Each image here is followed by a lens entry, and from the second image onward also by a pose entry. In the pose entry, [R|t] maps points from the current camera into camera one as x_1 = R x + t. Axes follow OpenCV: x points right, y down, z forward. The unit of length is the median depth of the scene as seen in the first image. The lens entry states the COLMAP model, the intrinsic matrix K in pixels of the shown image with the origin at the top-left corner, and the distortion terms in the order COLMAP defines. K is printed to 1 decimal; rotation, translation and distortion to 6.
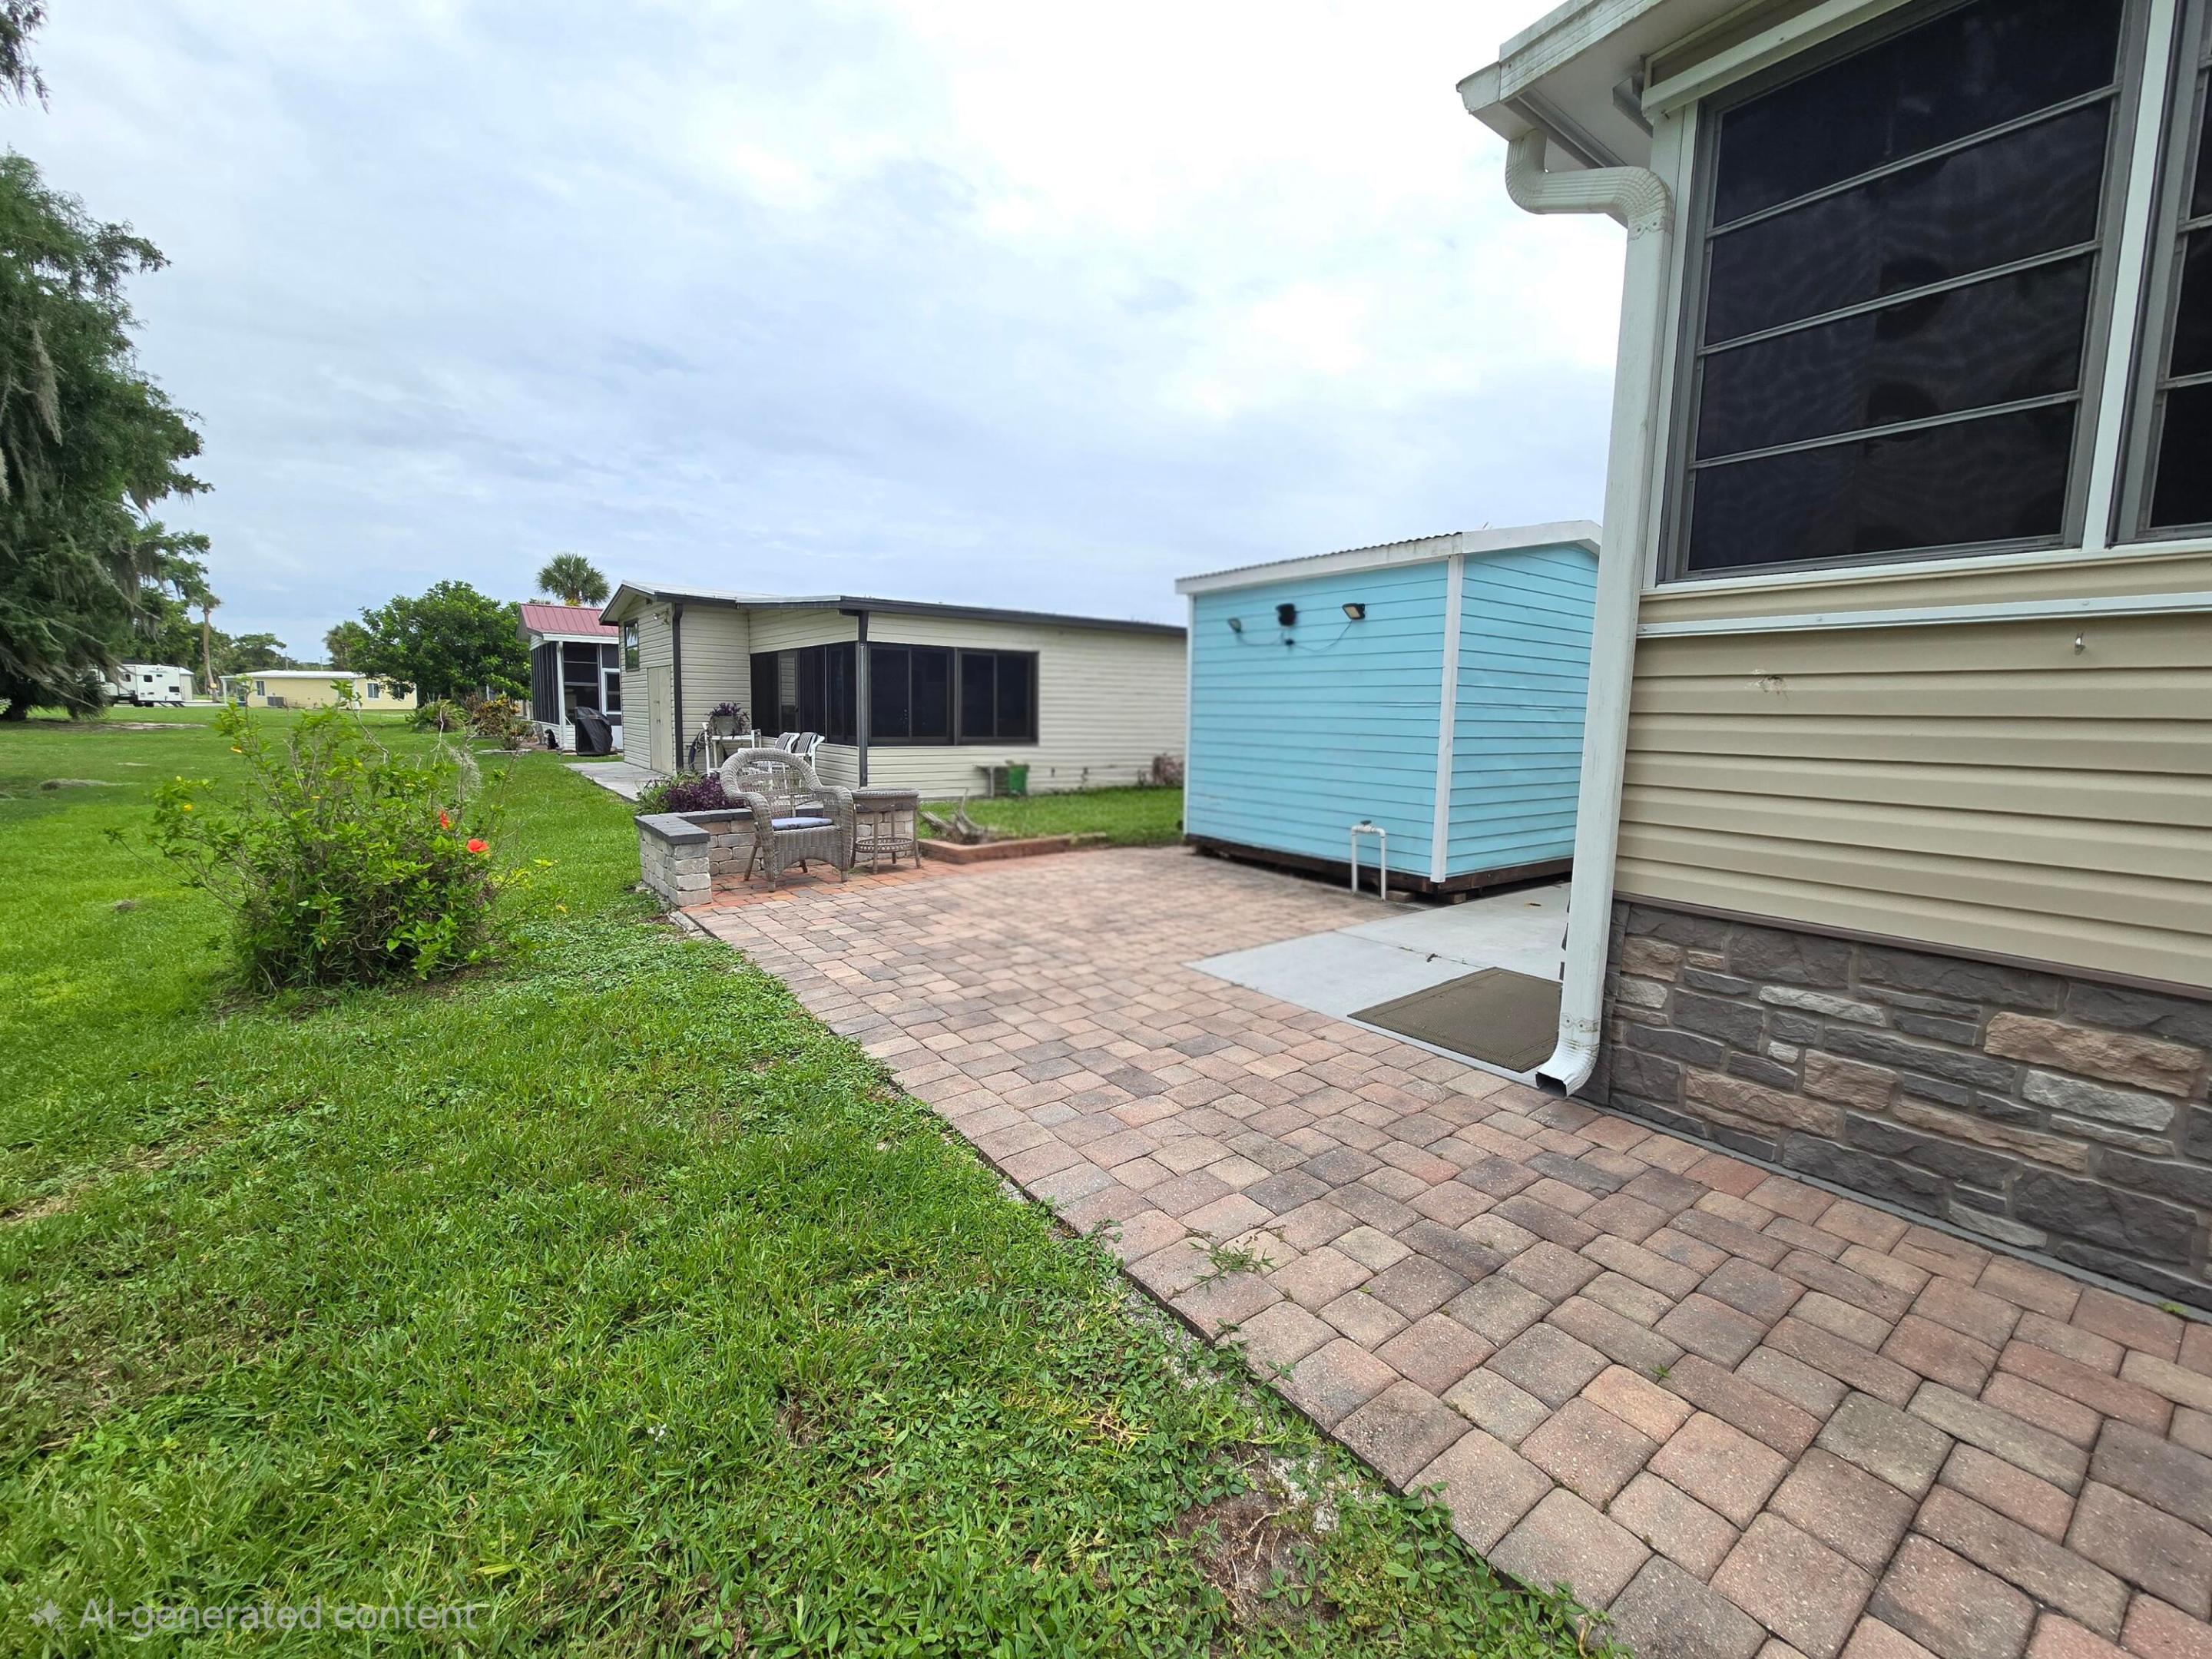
lens RADIAL K [[898.4, 0, 1098.6], [0, 898.4, 812.1], [0, 0, 1]] dist [-0.001515, -0.000044]
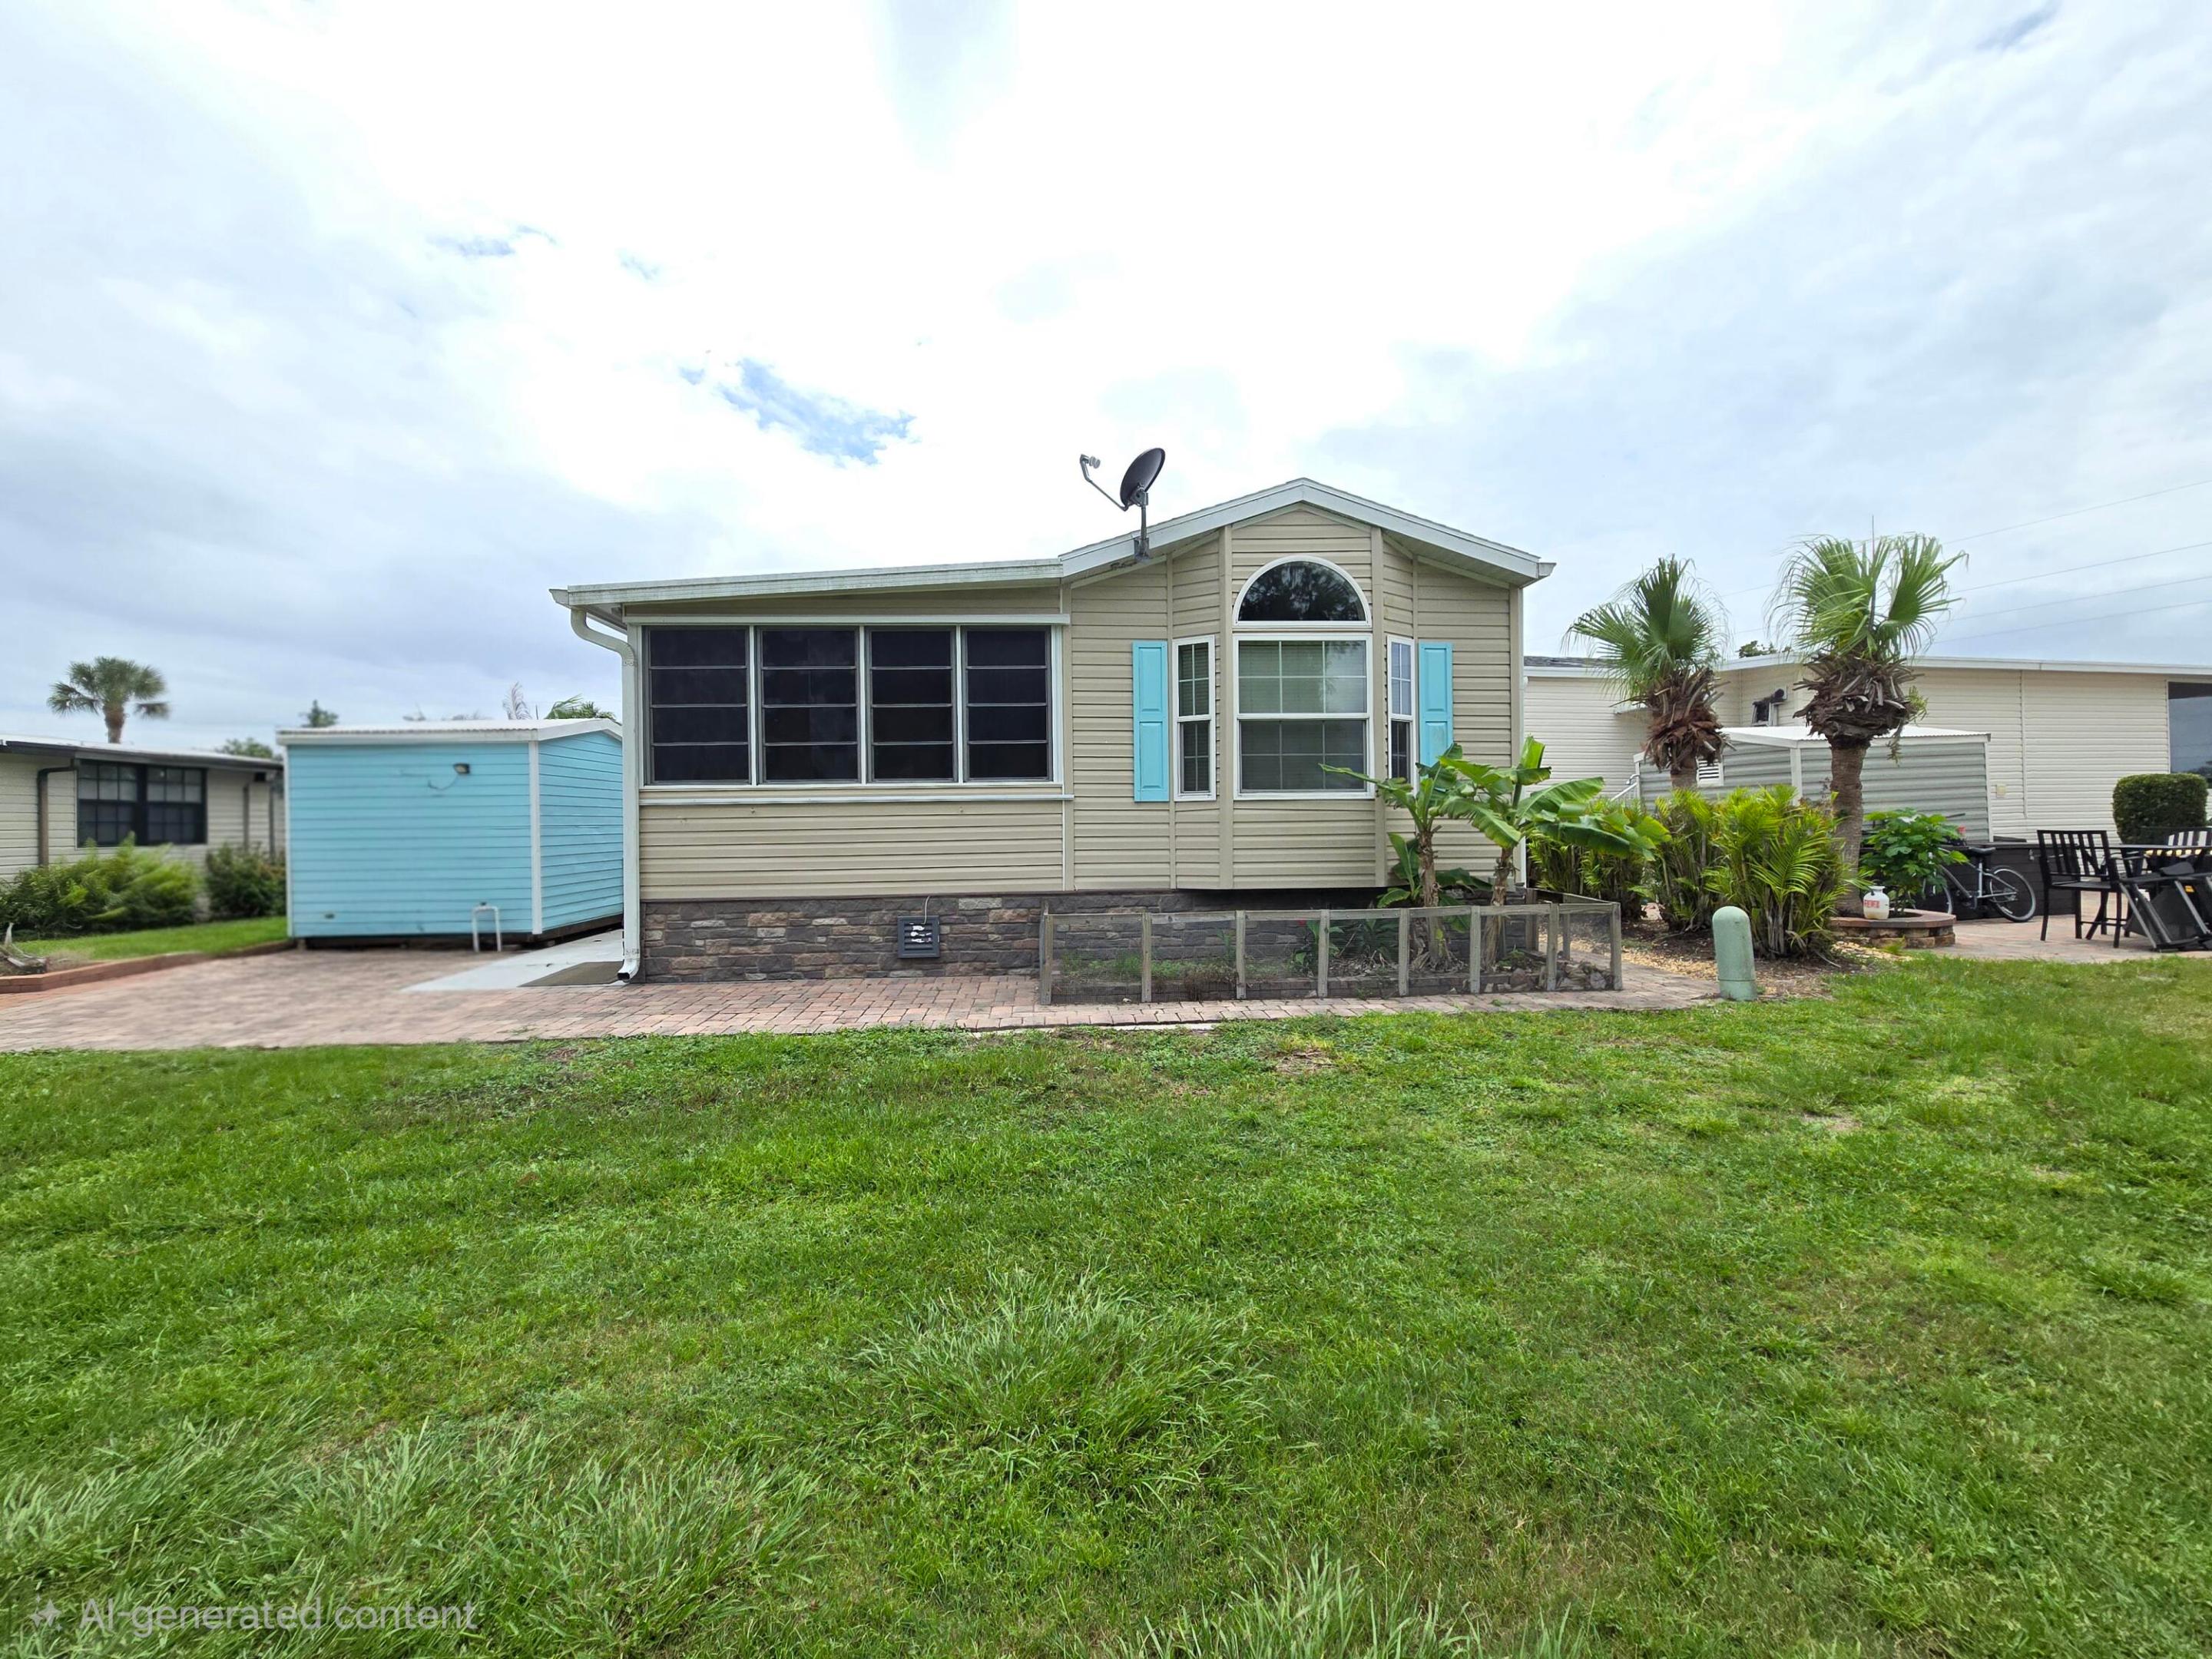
lens RADIAL K [[898.4, 0, 1096.1], [0, 898.4, 822.5], [0, 0, 1]] dist [-0.001515, -0.000044]
pose [[0.542259, -0.028822, 0.839717, -0.458087], [0.118412, 0.992058, -0.042415, 0.068090], [-0.831825, 0.122433, 0.541366, -0.791804]]
